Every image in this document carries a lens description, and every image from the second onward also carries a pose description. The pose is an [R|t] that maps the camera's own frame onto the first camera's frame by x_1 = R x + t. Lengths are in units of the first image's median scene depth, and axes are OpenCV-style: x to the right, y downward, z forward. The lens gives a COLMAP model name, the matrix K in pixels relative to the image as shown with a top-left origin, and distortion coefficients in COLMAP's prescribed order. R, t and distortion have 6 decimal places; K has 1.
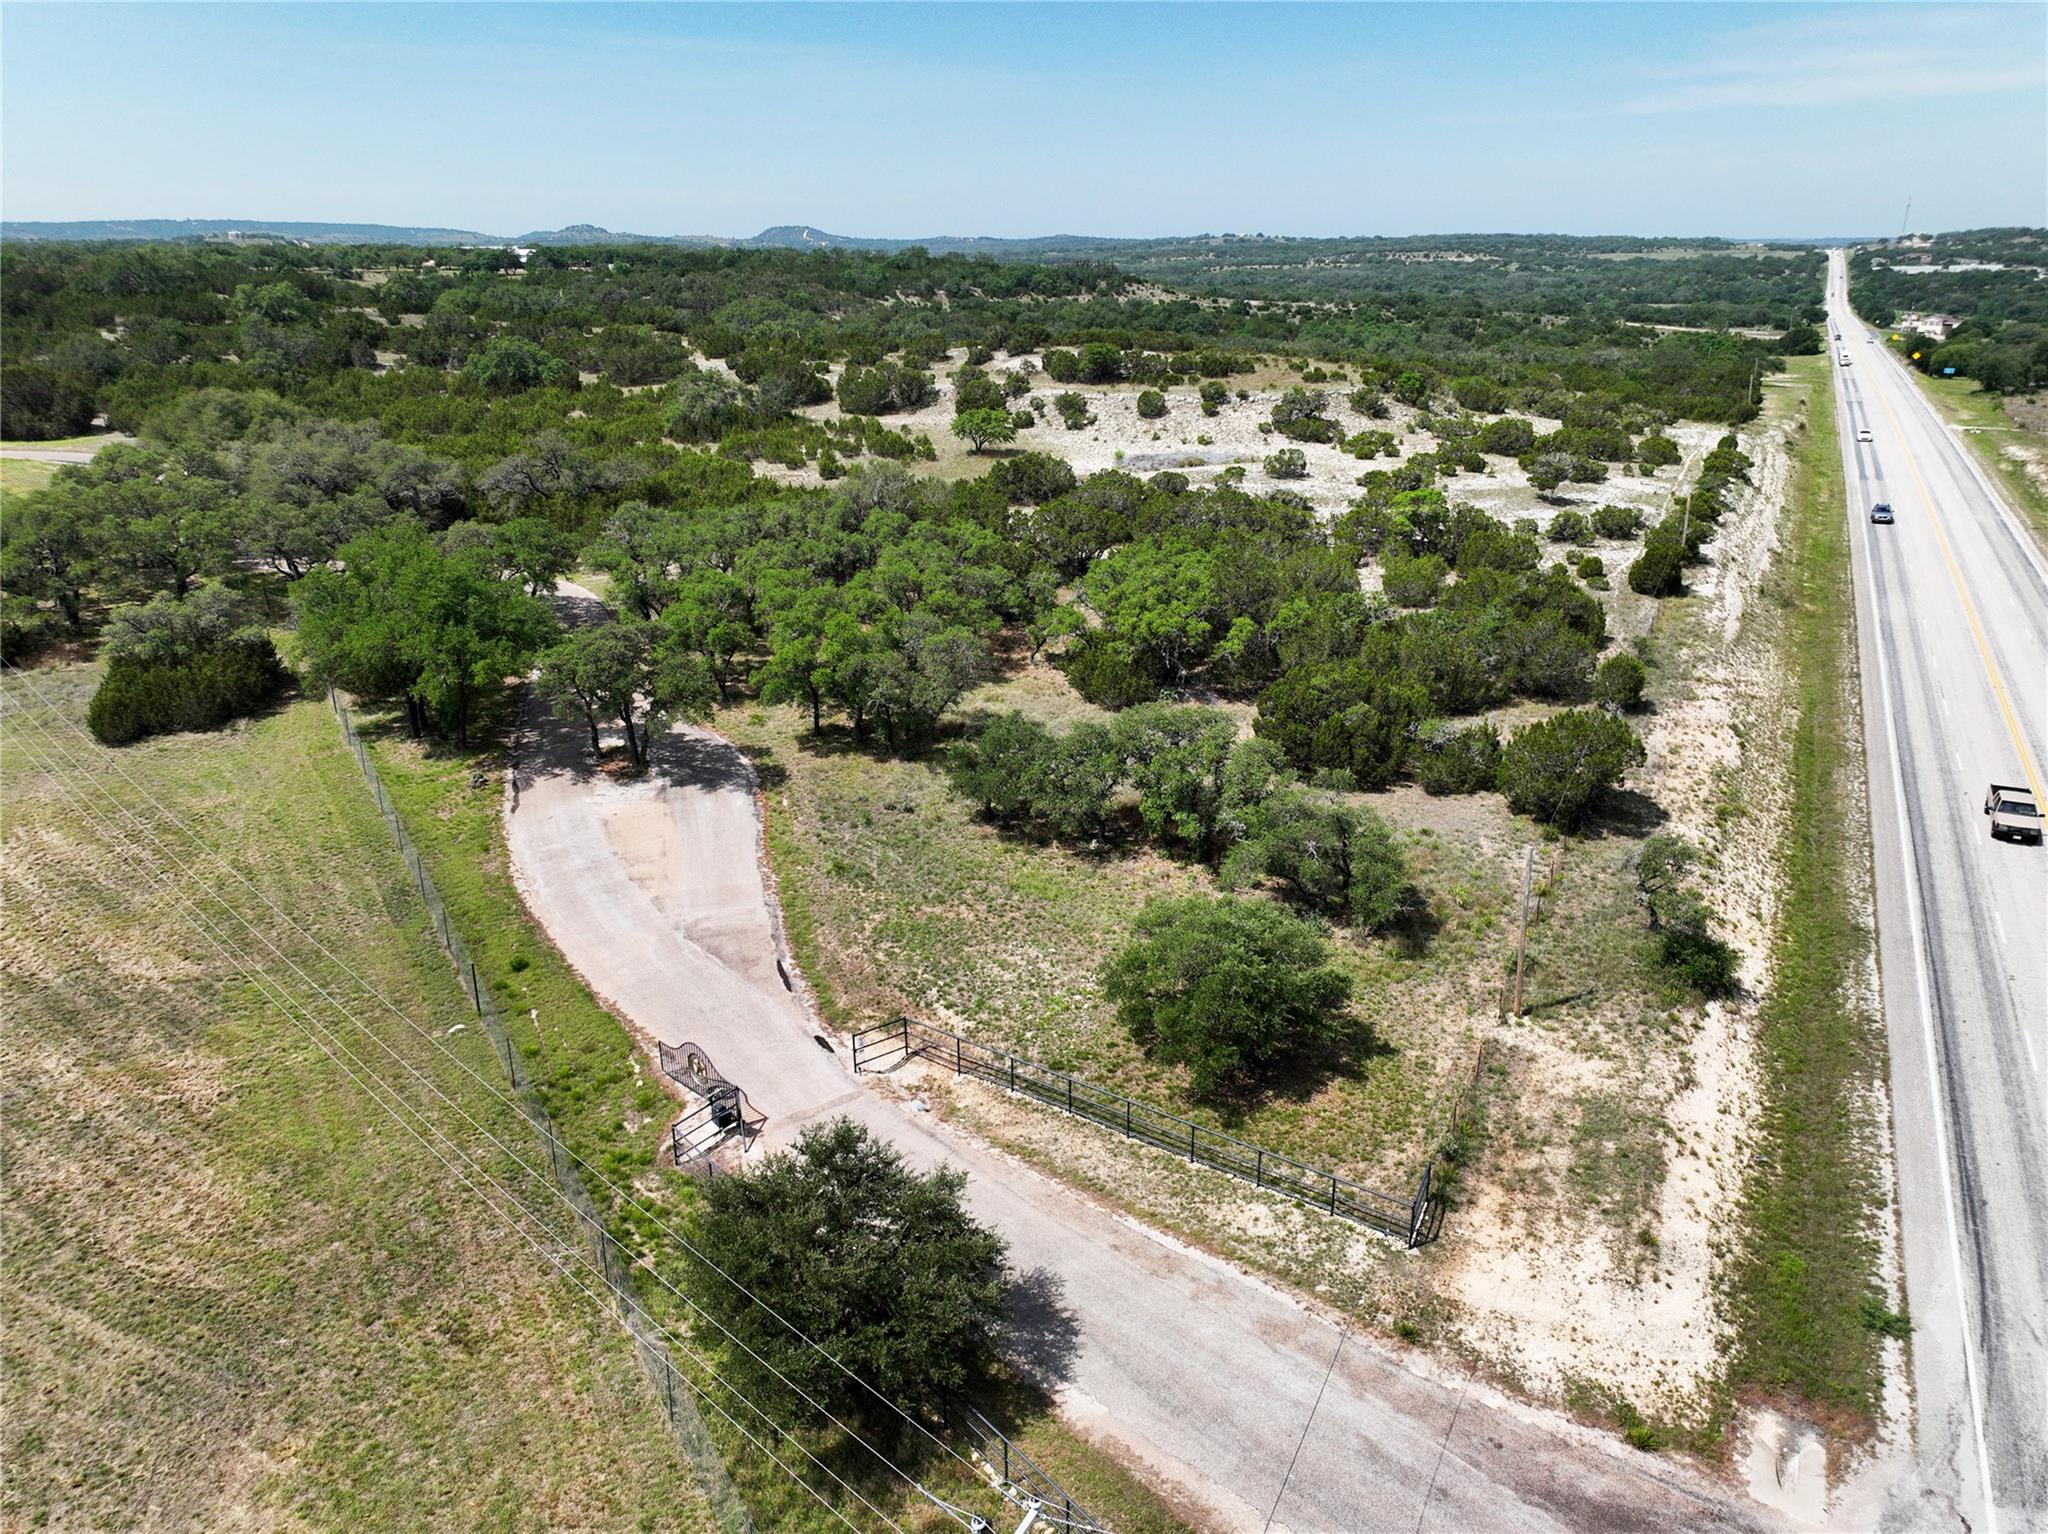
lens RADIAL K [[1443.6, 0, 1033.4], [0, 1443.6, 769.4], [0, 0, 1]] dist [0.002444, 0.016885]
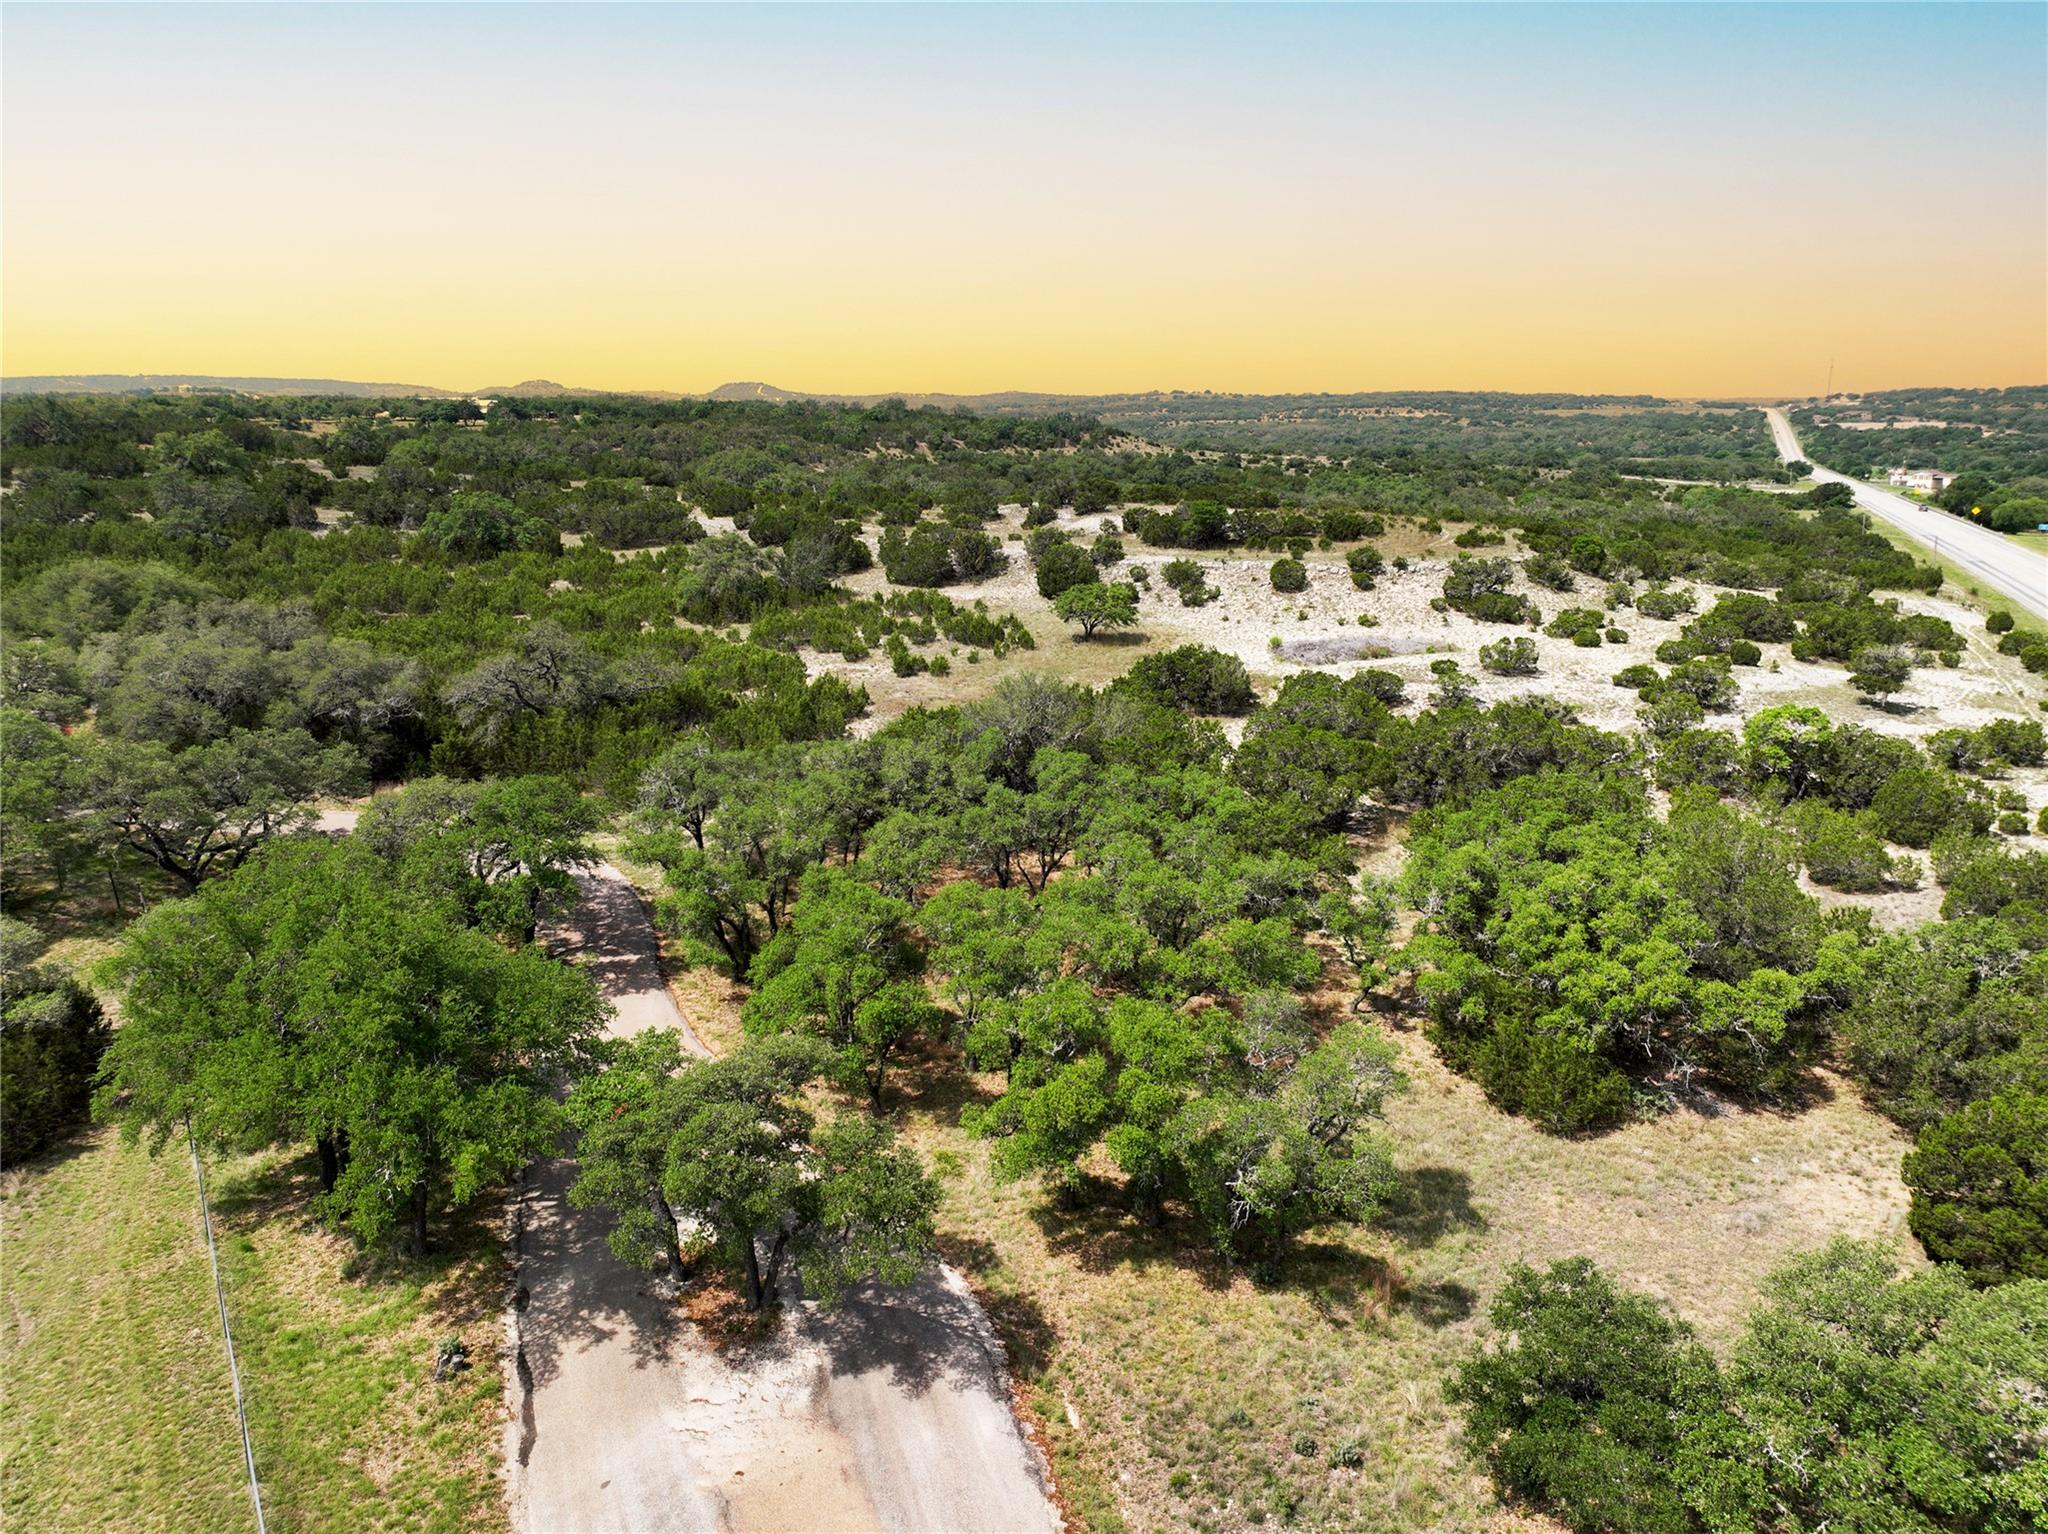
lens RADIAL K [[1443.6, 0, 1010.5], [0, 1443.6, 768.0], [0, 0, 1]] dist [0.002444, 0.016885]
pose [[0.999713, -0.003914, 0.023652, -0.086418], [0.006255, 0.994995, -0.099727, -0.063552], [-0.023144, 0.099846, 0.994734, 0.204507]]
